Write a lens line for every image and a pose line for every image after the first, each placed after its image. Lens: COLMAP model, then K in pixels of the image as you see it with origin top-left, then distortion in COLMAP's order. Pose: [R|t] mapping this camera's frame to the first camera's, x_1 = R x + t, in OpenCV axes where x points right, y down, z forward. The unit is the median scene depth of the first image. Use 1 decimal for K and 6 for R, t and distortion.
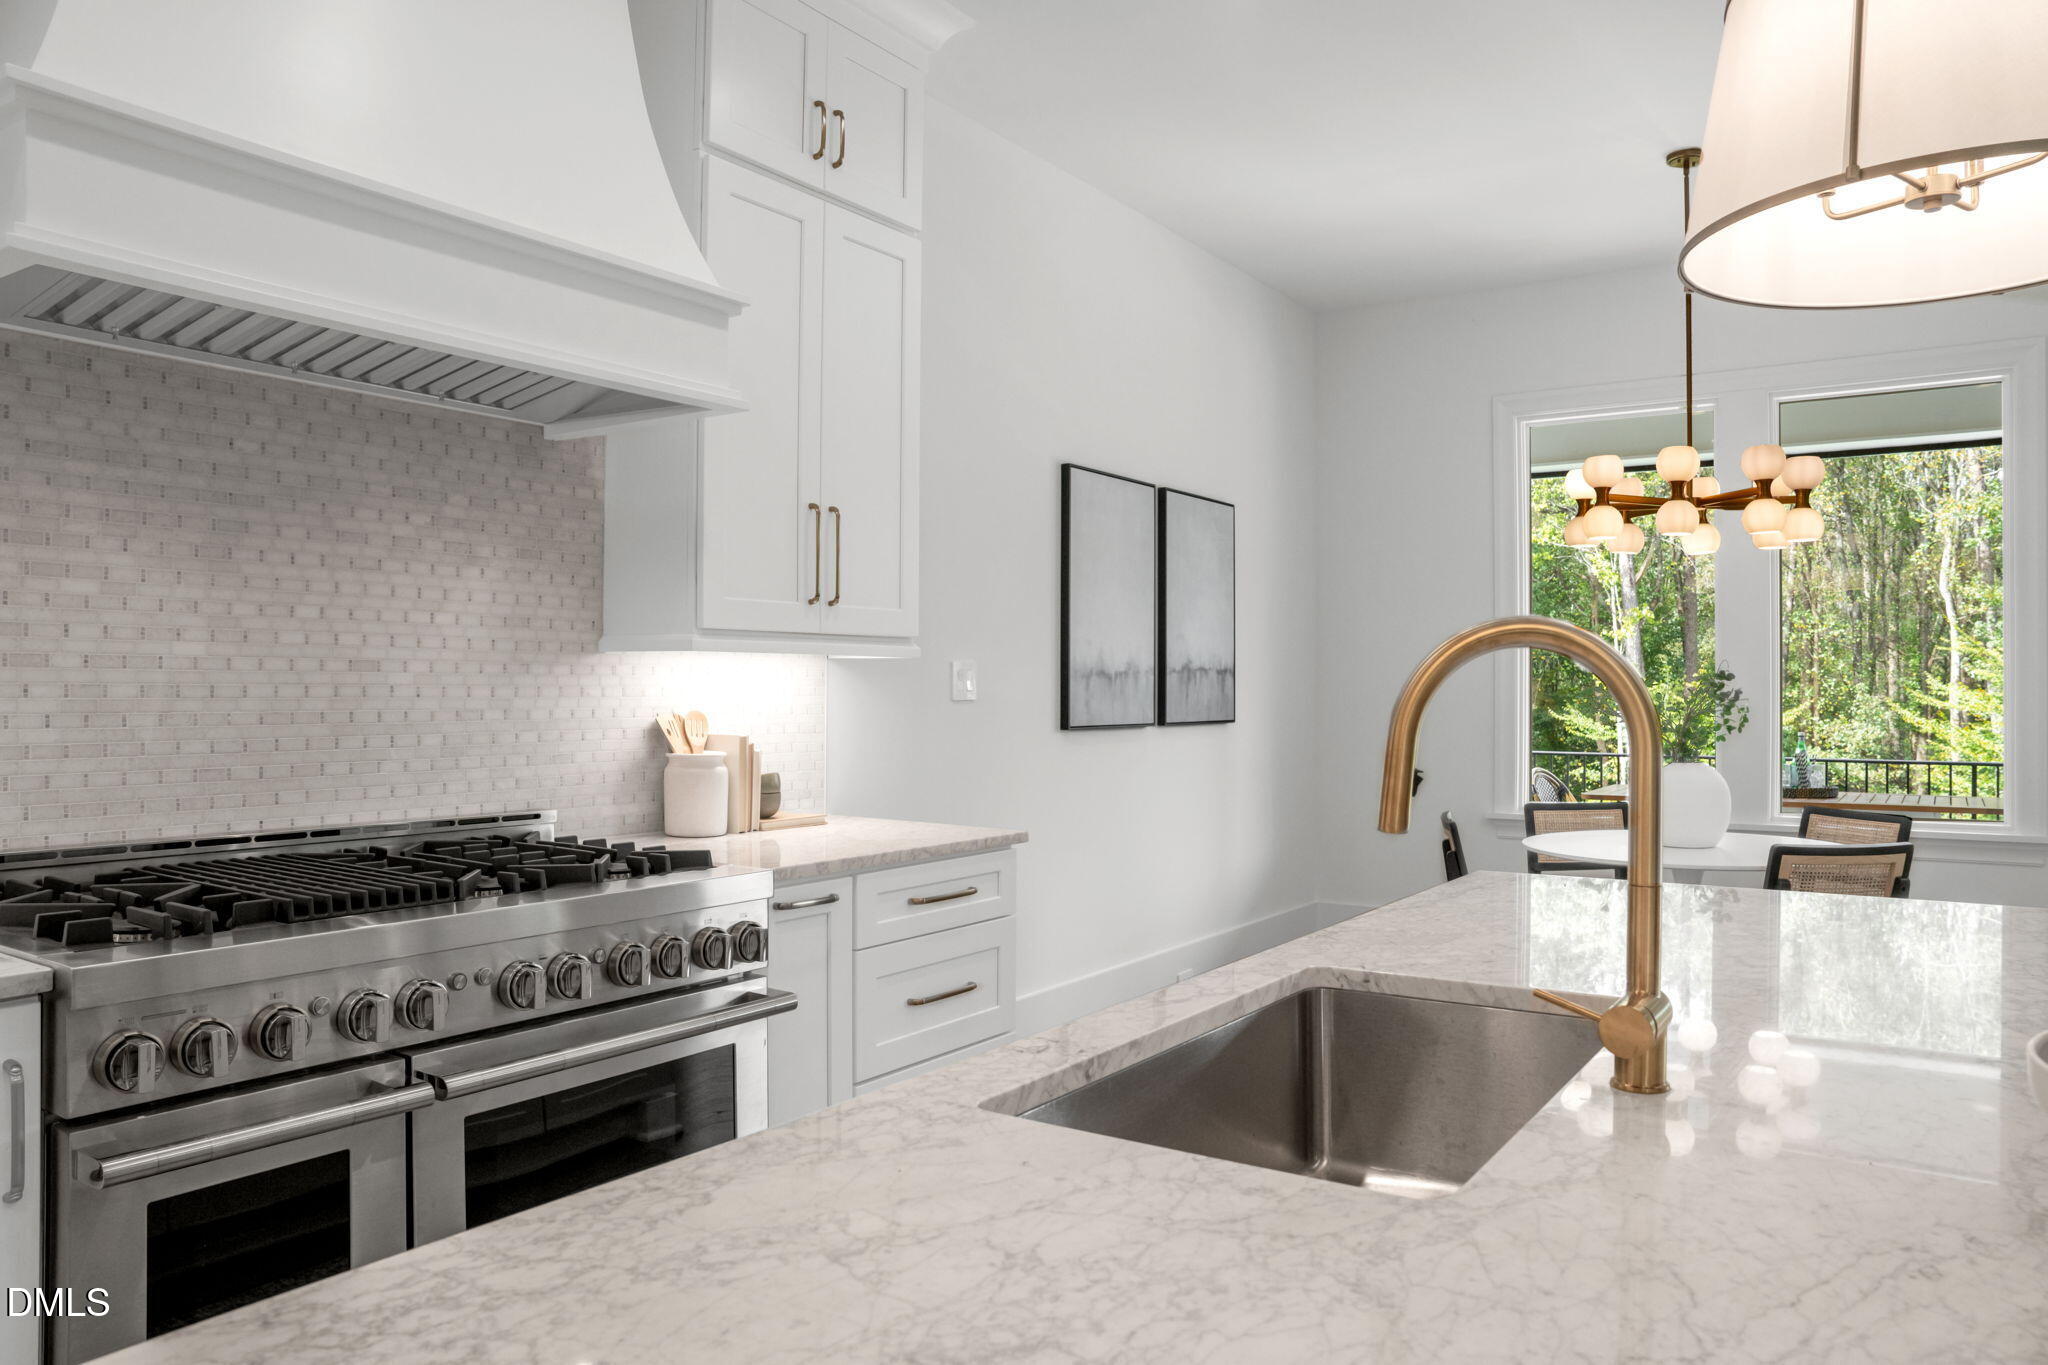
lens RADIAL K [[1385.3, 0, 1008.0], [0, 1385.3, 674.8], [0, 0, 1]] dist [-0.050169, 0.001812]
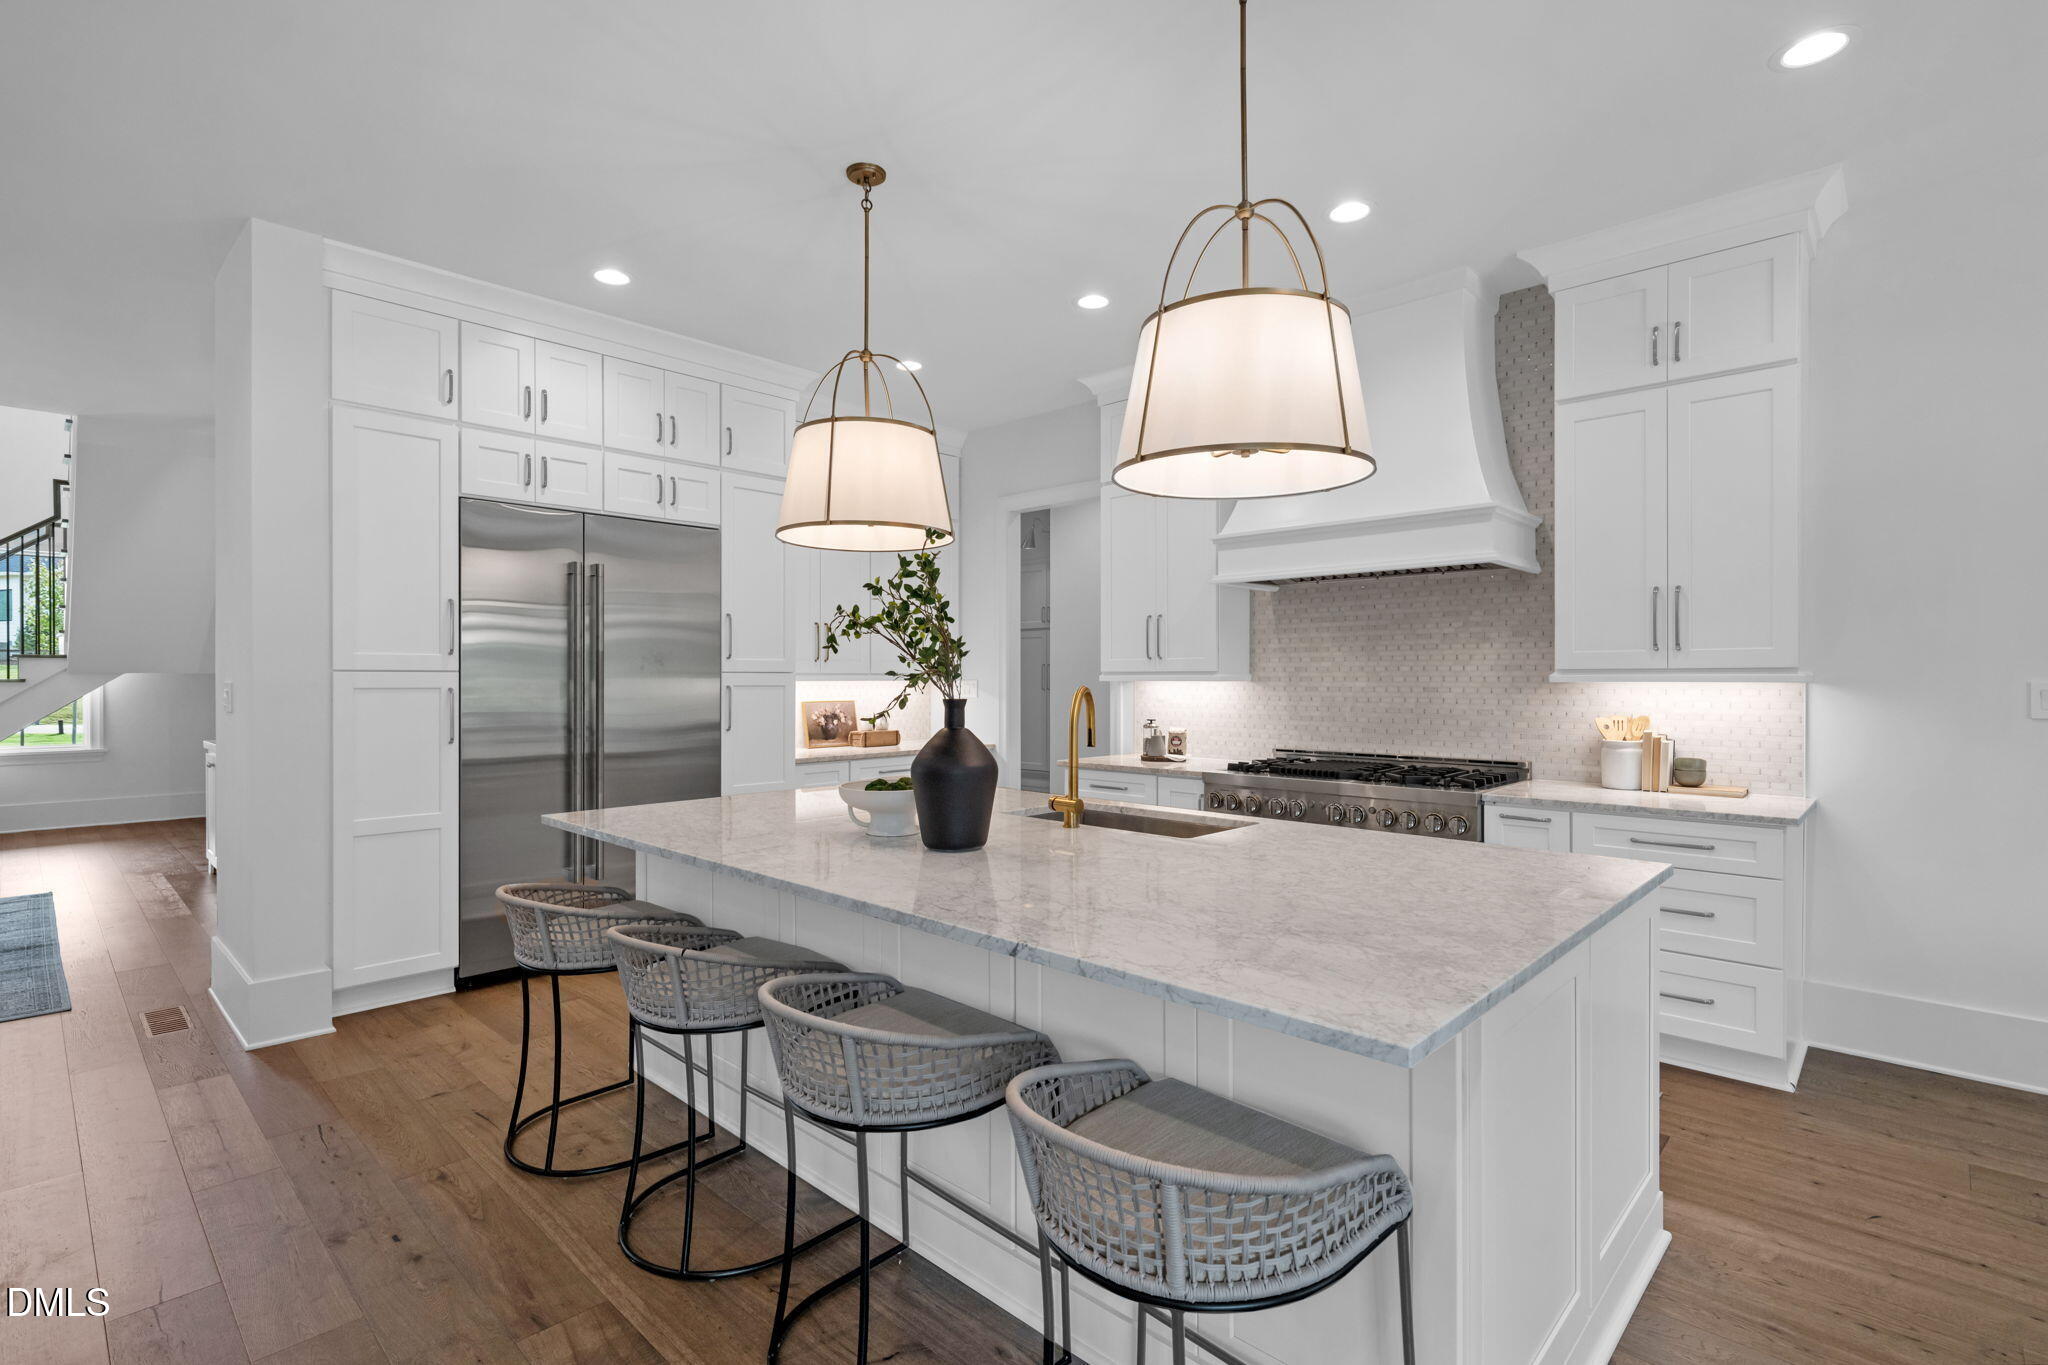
lens RADIAL K [[938.9, 0, 1028.0], [0, 938.9, 679.0], [0, 0, 1]] dist [0.006545, 0.000915]
pose [[-0.138197, -0.007486, -0.990376, 1.179254], [0.007024, 0.999939, -0.008538, -0.015709], [0.990380, -0.008136, -0.138136, 0.508242]]
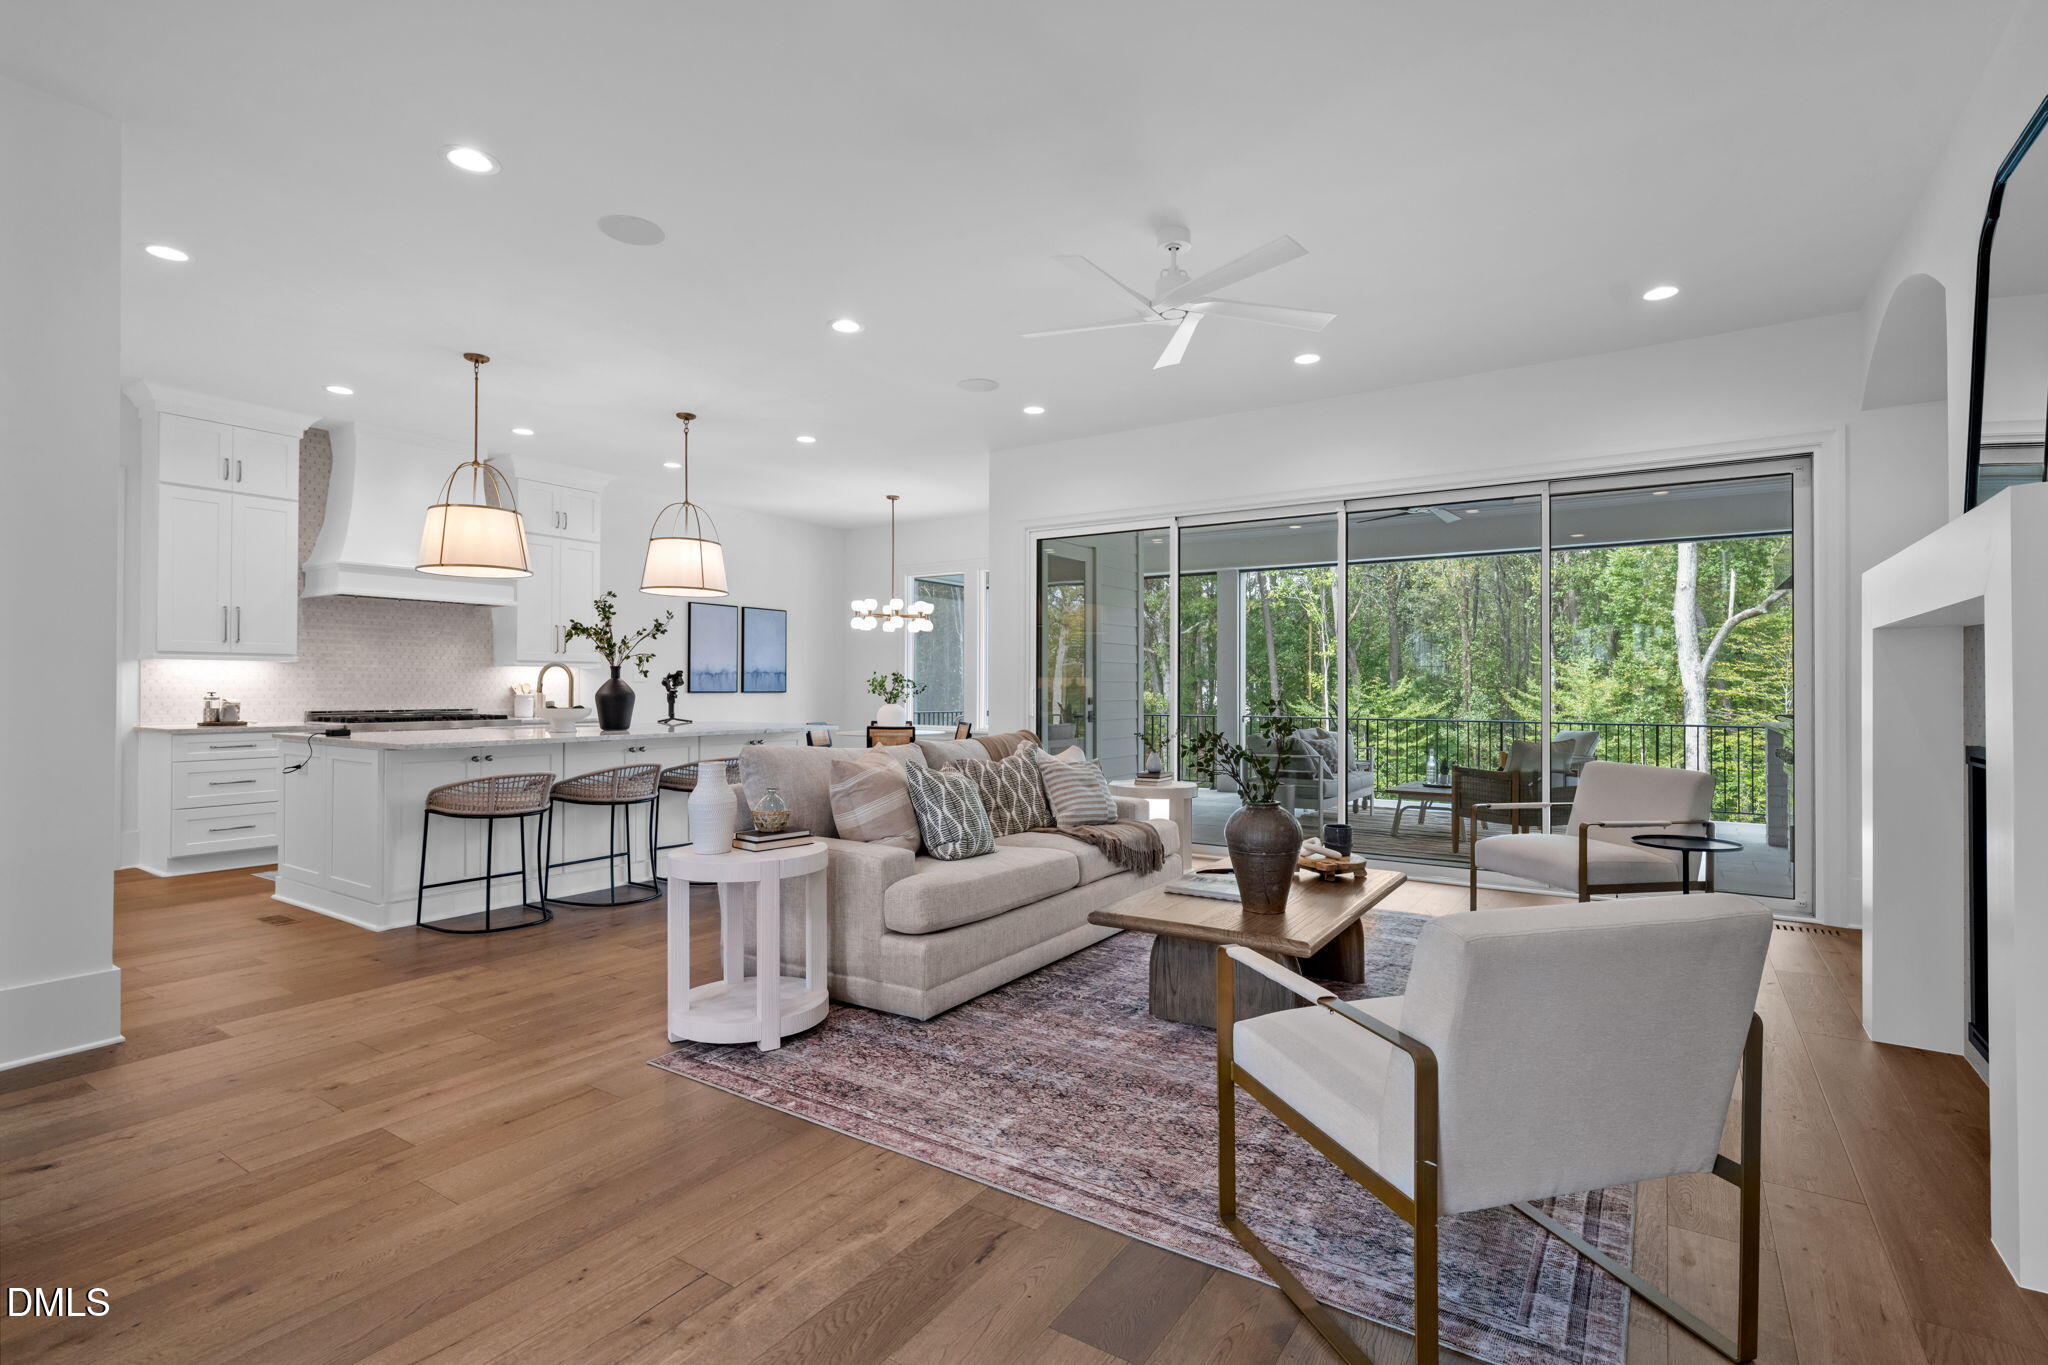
lens RADIAL K [[938.9, 0, 985.5], [0, 938.9, 683.7], [0, 0, 1]] dist [0.006545, 0.000915]
pose [[0.999987, -0.002547, 0.004459, 1.126673], [0.002537, 0.999994, 0.002437, 0.029408], [-0.004465, -0.002425, 0.999987, -1.698645]]
